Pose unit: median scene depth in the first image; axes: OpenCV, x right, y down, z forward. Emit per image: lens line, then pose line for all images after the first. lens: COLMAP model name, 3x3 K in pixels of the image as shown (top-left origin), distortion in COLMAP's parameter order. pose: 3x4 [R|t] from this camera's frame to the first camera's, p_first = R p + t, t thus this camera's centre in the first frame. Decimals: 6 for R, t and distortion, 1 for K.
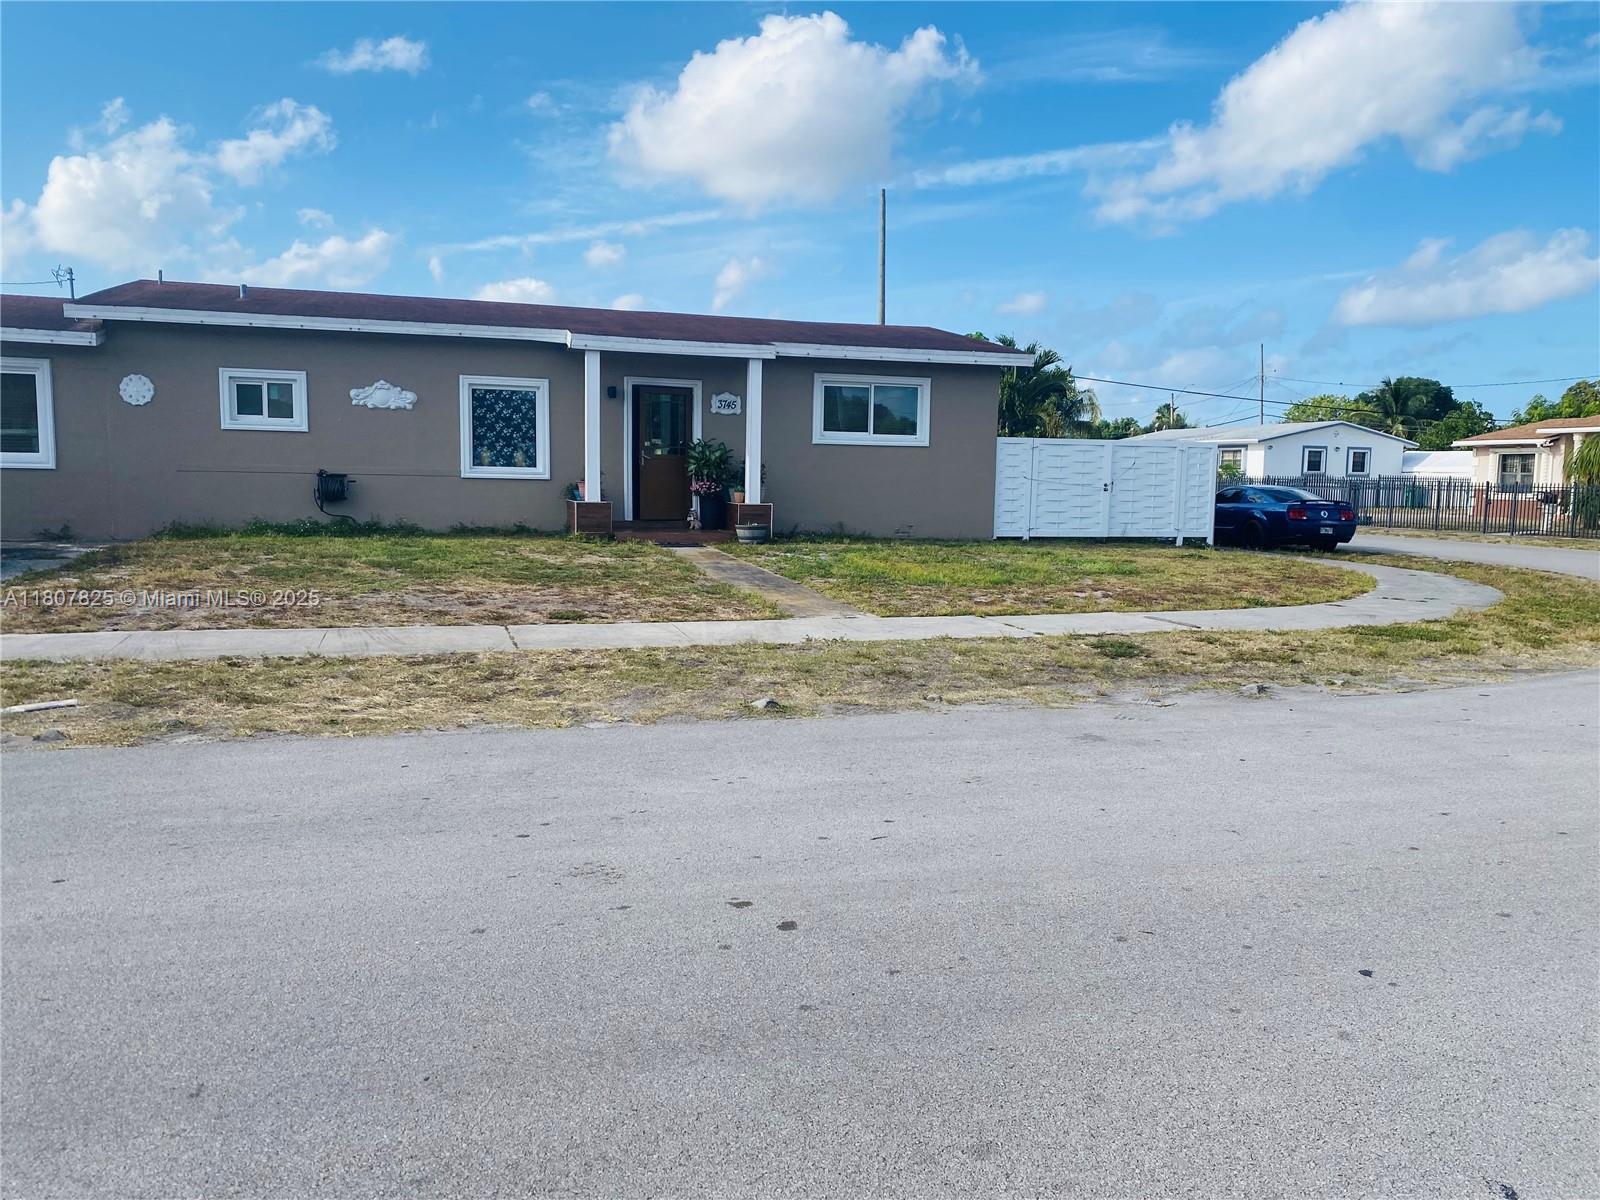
lens RADIAL K [[1215.6, 0, 797.8], [0, 1215.6, 596.0], [0, 0, 1]] dist [0.046760, -0.076840]
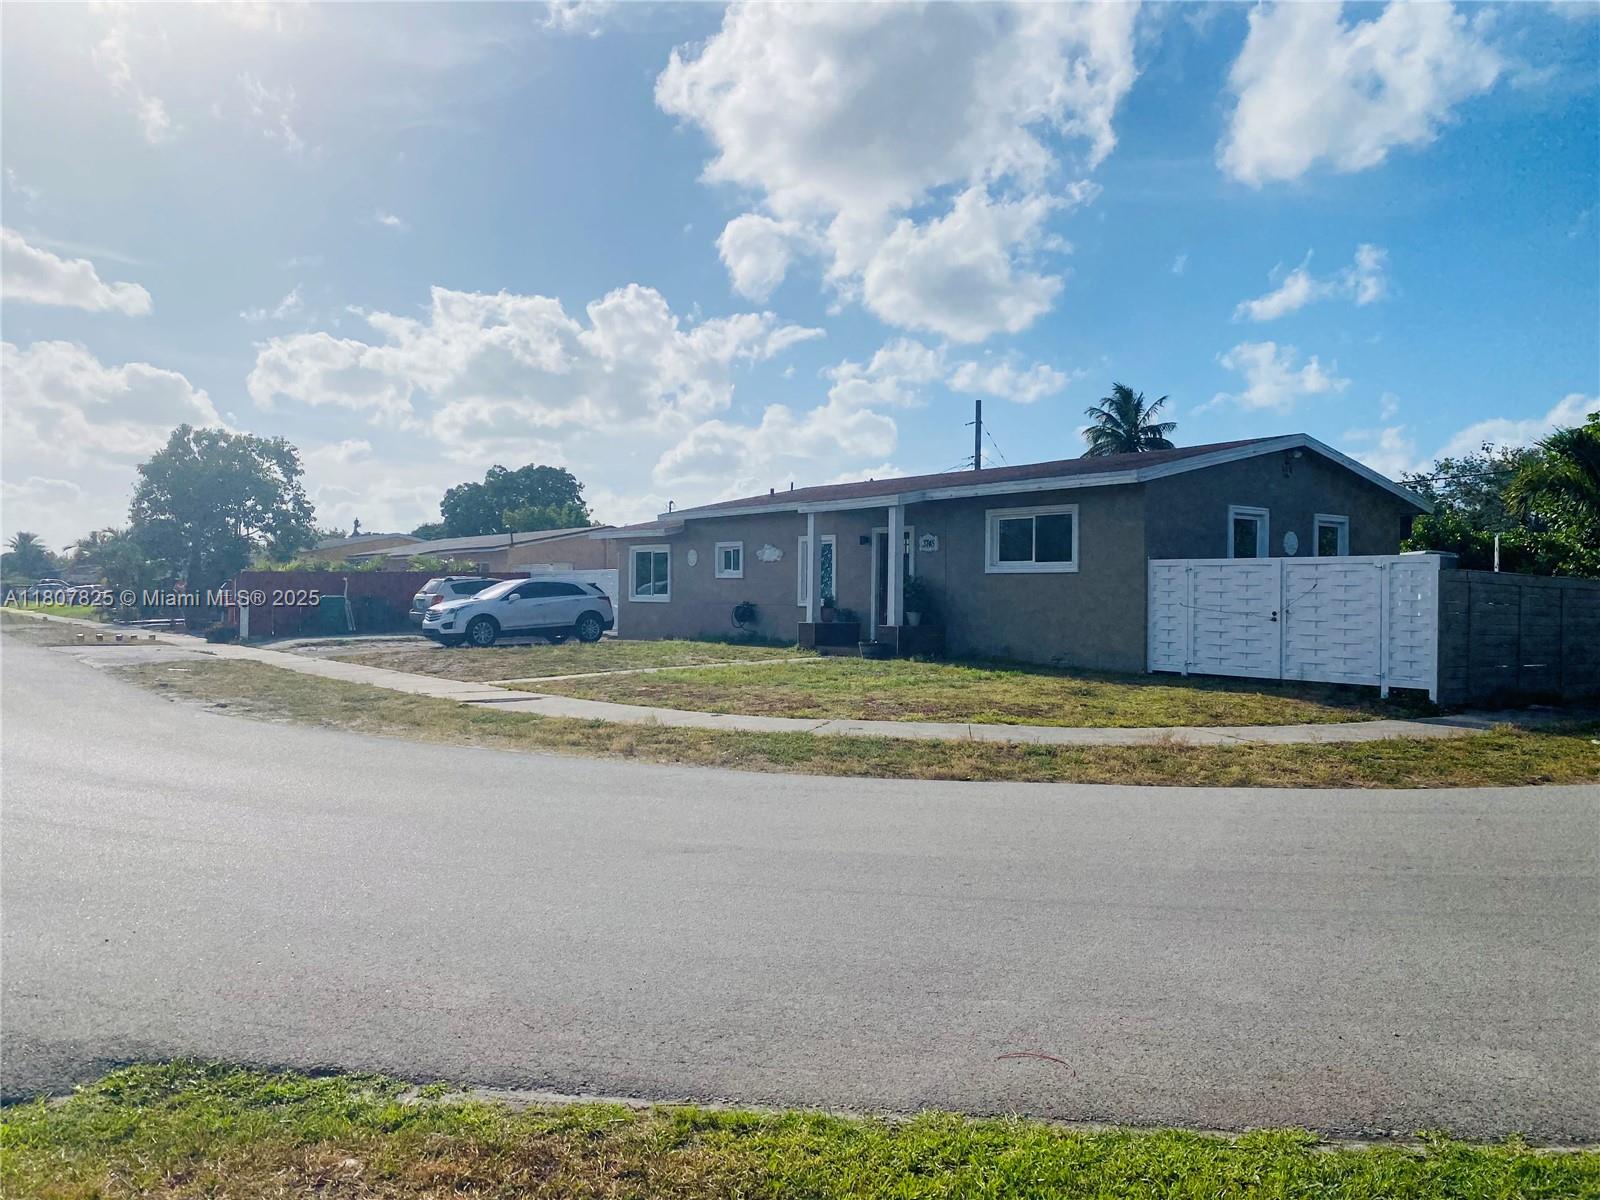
lens RADIAL K [[1164.4, 0, 791.4], [0, 1164.4, 599.4], [0, 0, 1]] dist [-0.021165, 0.001602]
pose [[0.340117, -0.011403, -0.940314, 1.041875], [-0.097769, 0.994079, -0.047419, -0.041089], [0.935287, 0.108061, 0.336989, 0.550201]]
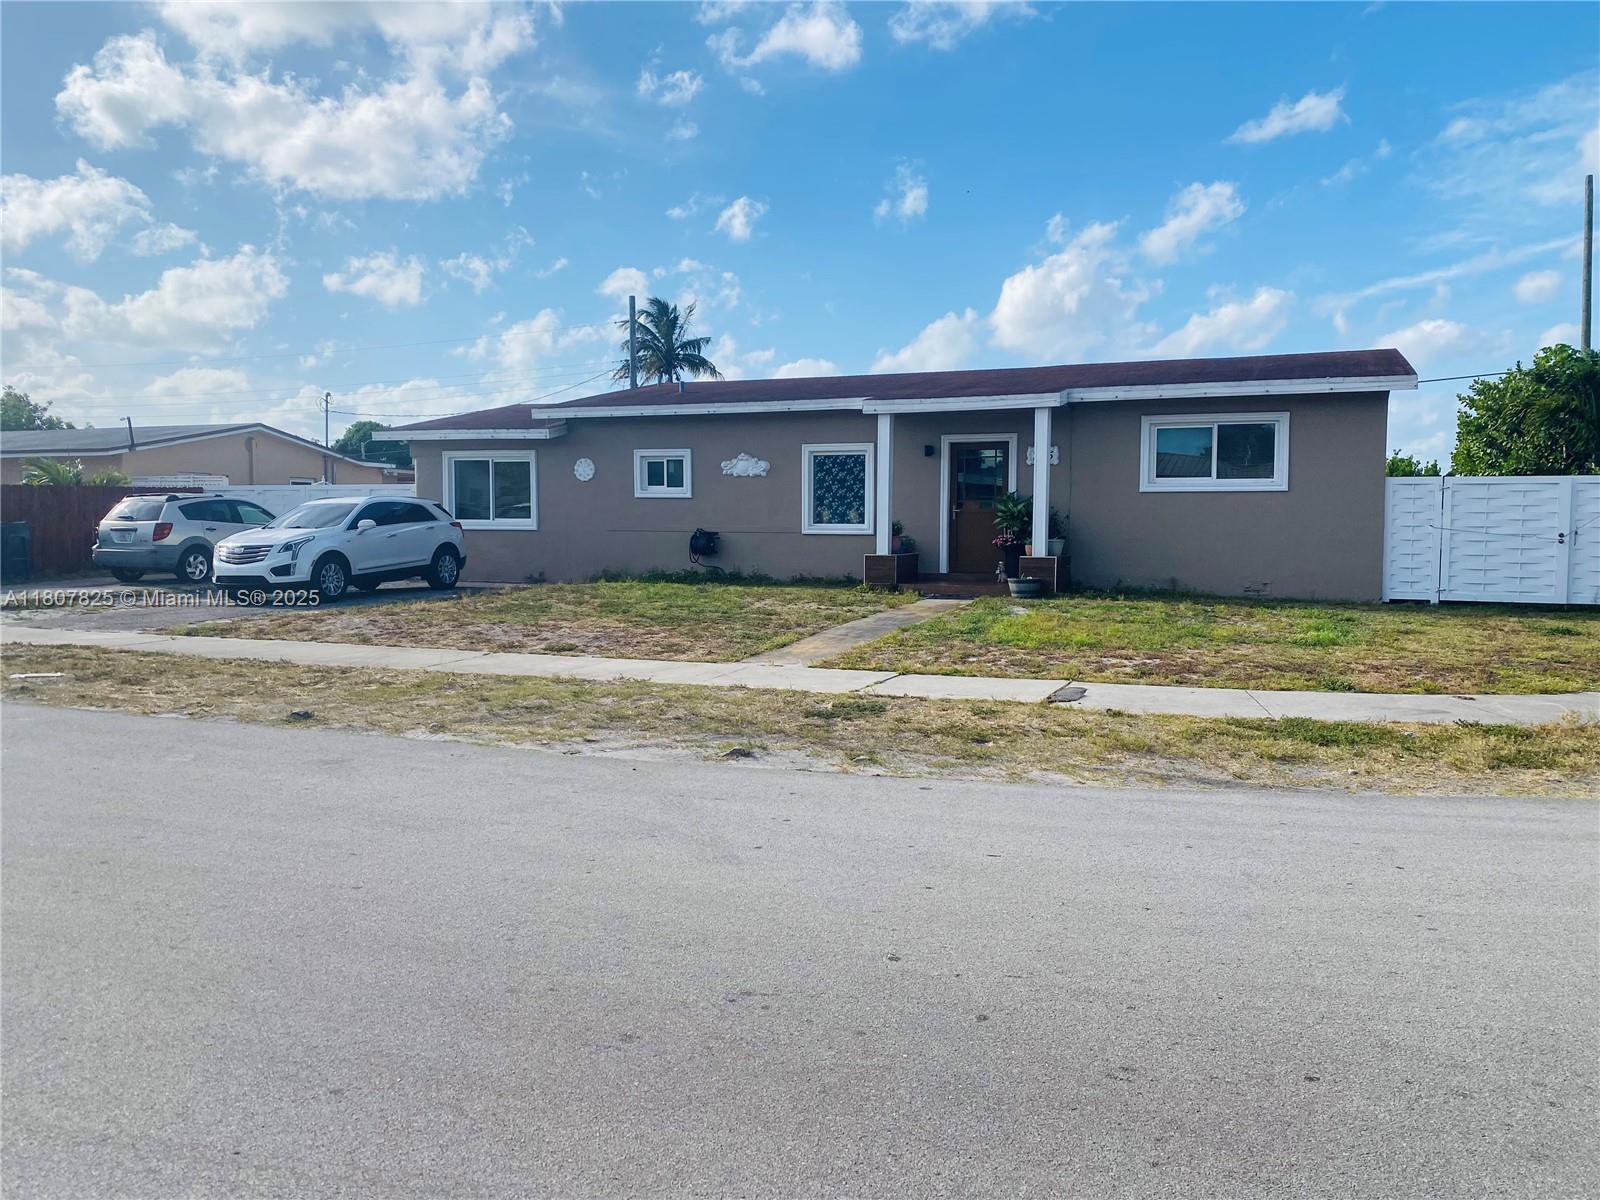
lens RADIAL K [[1208.6, 0, 800.6], [0, 1208.6, 580.2], [0, 0, 1]] dist [0.058837, -0.073274]
pose [[0.763011, 0.014992, -0.646211, 0.464479], [-0.053868, 0.997728, -0.040458, -0.009039], [0.644137, 0.065680, 0.762085, 0.153432]]
